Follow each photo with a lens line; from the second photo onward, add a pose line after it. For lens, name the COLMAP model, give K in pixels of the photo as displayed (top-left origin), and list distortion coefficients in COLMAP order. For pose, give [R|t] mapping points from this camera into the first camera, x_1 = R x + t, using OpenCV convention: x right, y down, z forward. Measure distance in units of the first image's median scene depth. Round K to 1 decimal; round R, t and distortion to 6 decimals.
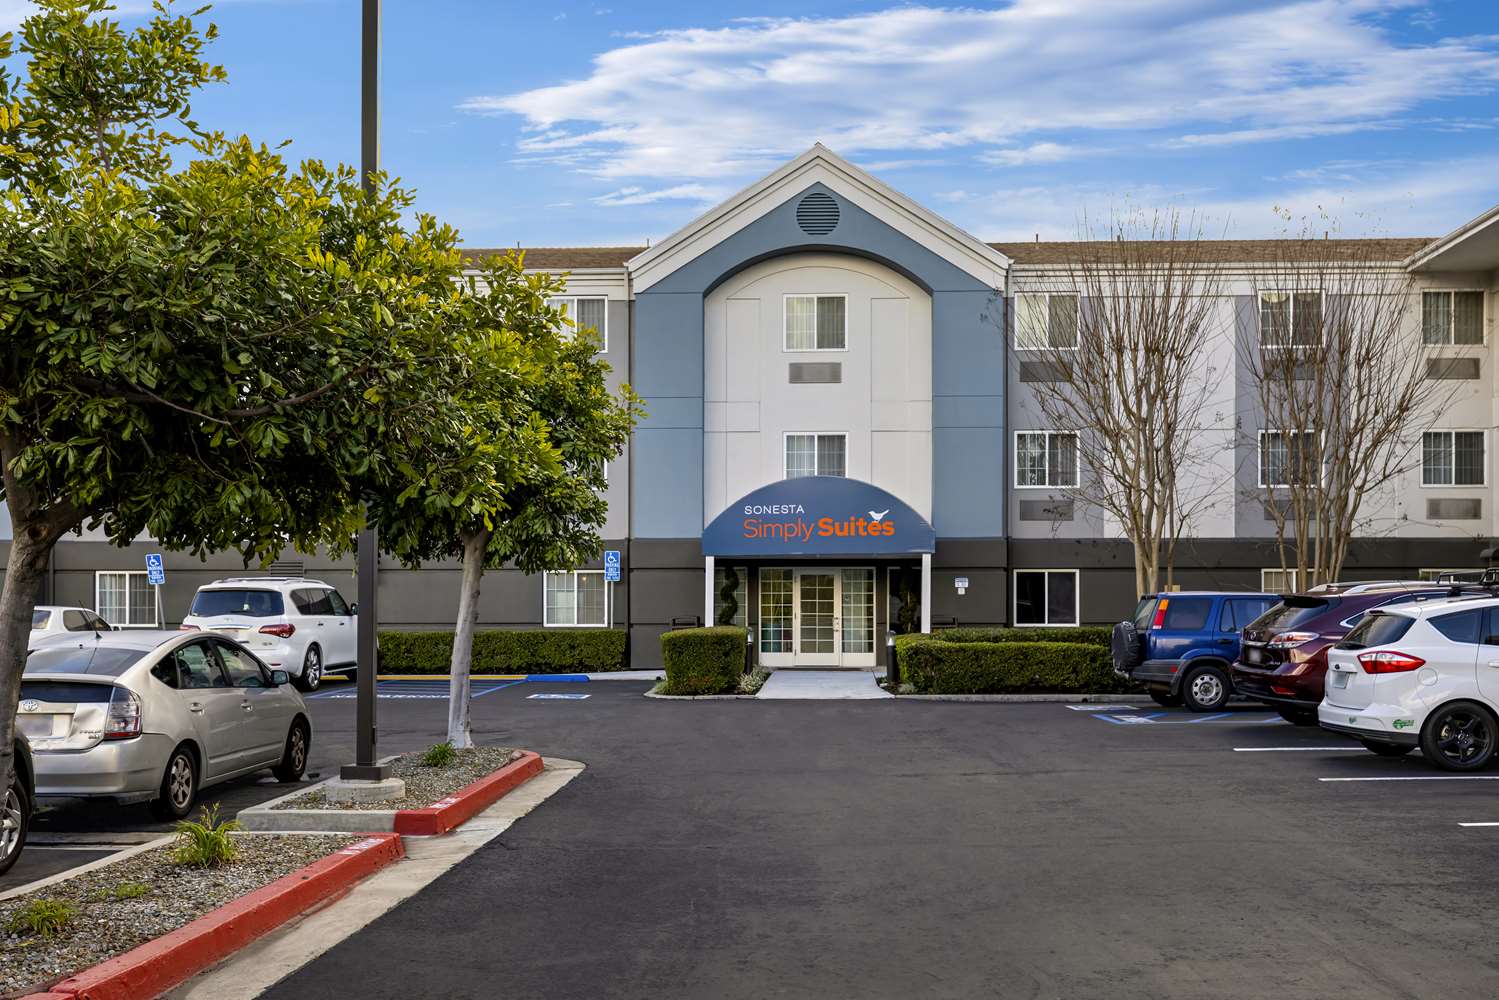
lens RADIAL K [[2422.5, 0, 749.5], [0, 2422.5, 500.0], [0, 0, 1]] dist [-0.009819, -0.003236]
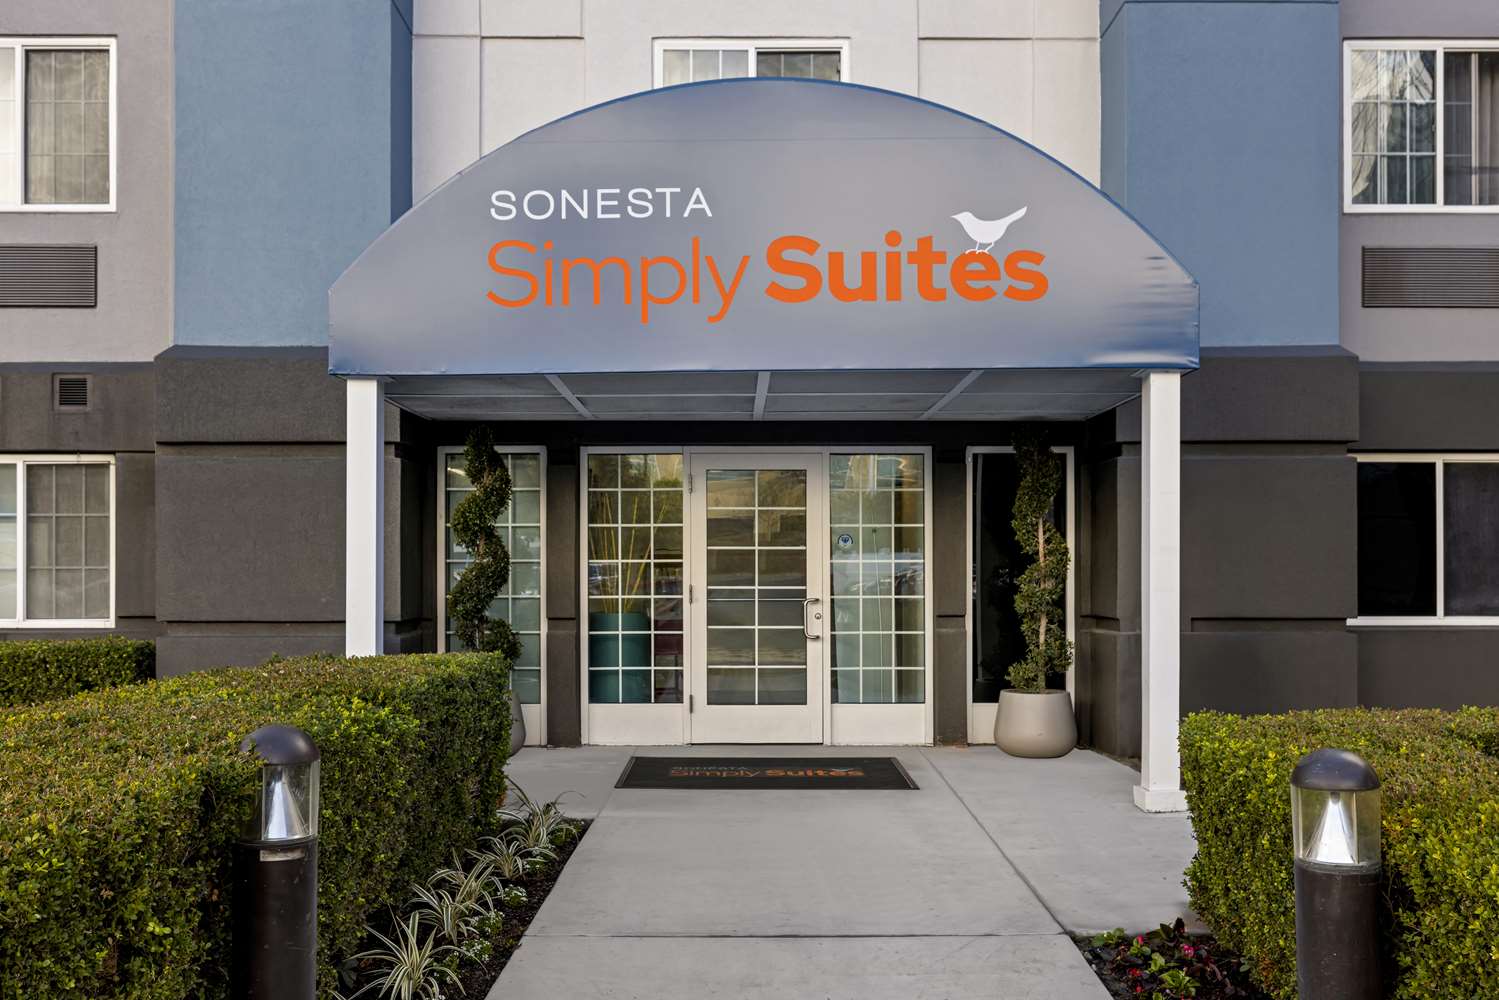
lens RADIAL K [[1296.1, 0, 749.5], [0, 1296.1, 500.0], [0, 0, 1]] dist [0.004723, 0.001882]
pose [[0.999473, 0.001204, 0.032441, 0.021123], [-0.001143, 0.999998, -0.001903, 0.035416], [-0.032443, 0.001865, 0.999472, 0.823266]]
